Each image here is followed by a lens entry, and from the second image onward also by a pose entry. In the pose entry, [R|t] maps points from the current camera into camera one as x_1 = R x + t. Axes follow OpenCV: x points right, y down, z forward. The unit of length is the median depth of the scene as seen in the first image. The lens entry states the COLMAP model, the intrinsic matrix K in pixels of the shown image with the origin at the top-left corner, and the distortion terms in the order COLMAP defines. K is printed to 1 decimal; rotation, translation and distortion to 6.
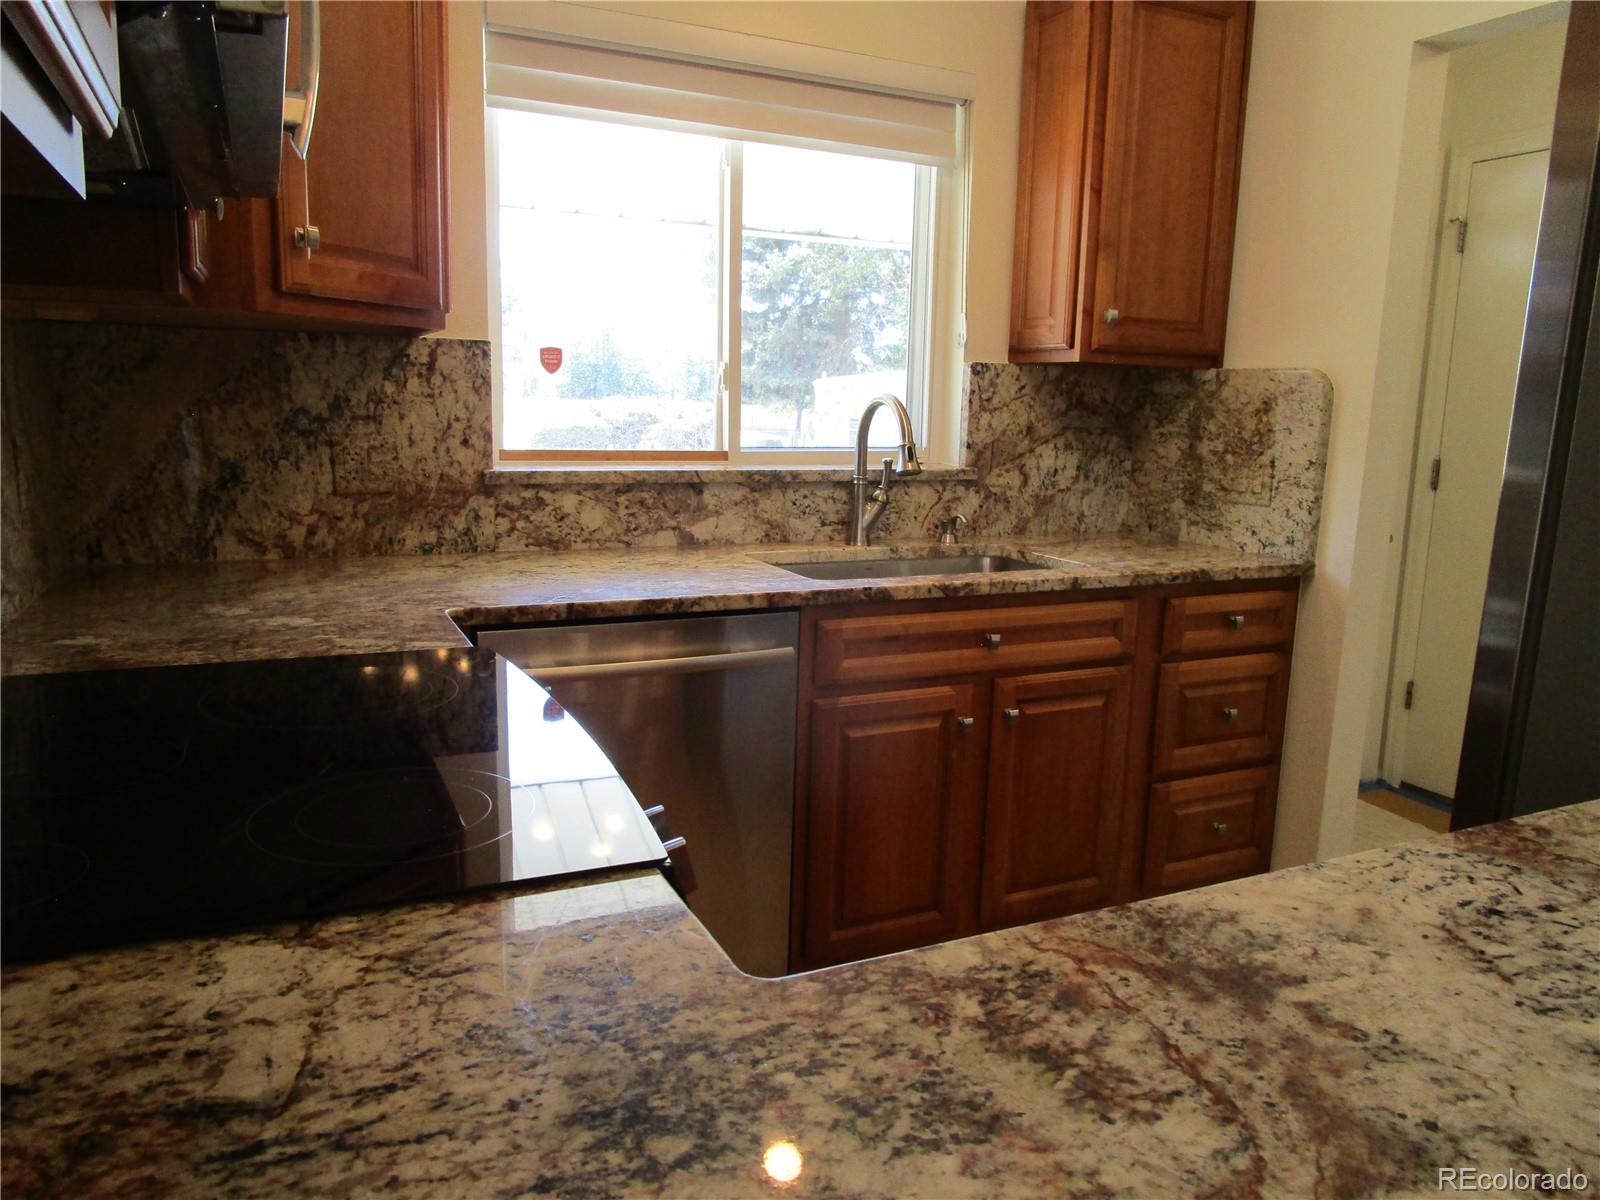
lens RADIAL K [[1141.2, 0, 800.2], [0, 1141.2, 600.9], [0, 0, 1]] dist [-0.030771, 0.012743]
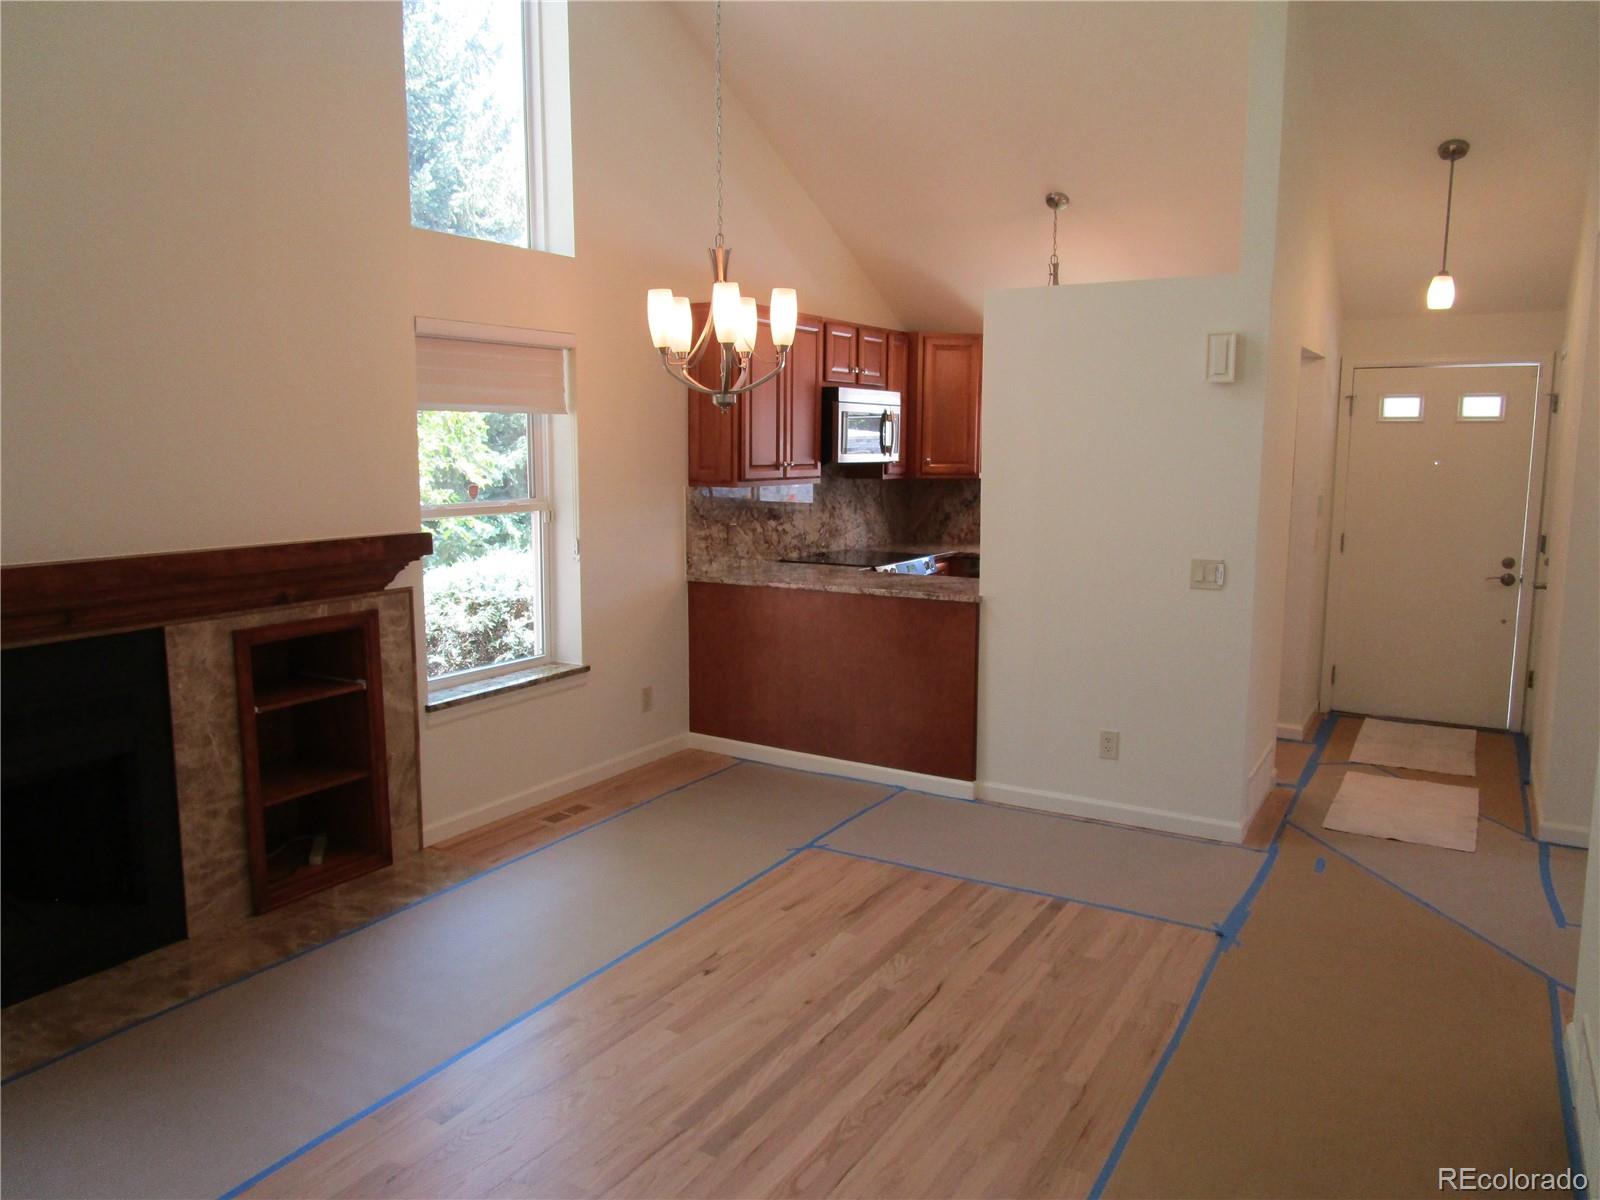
lens RADIAL K [[1141.2, 0, 794.2], [0, 1141.2, 599.9], [0, 0, 1]] dist [-0.030771, 0.012743]
pose [[0.555544, 0.088831, -0.826728, 1.939470], [-0.135550, 0.990651, 0.015358, 0.137148], [0.820364, 0.103532, 0.562392, -1.201558]]
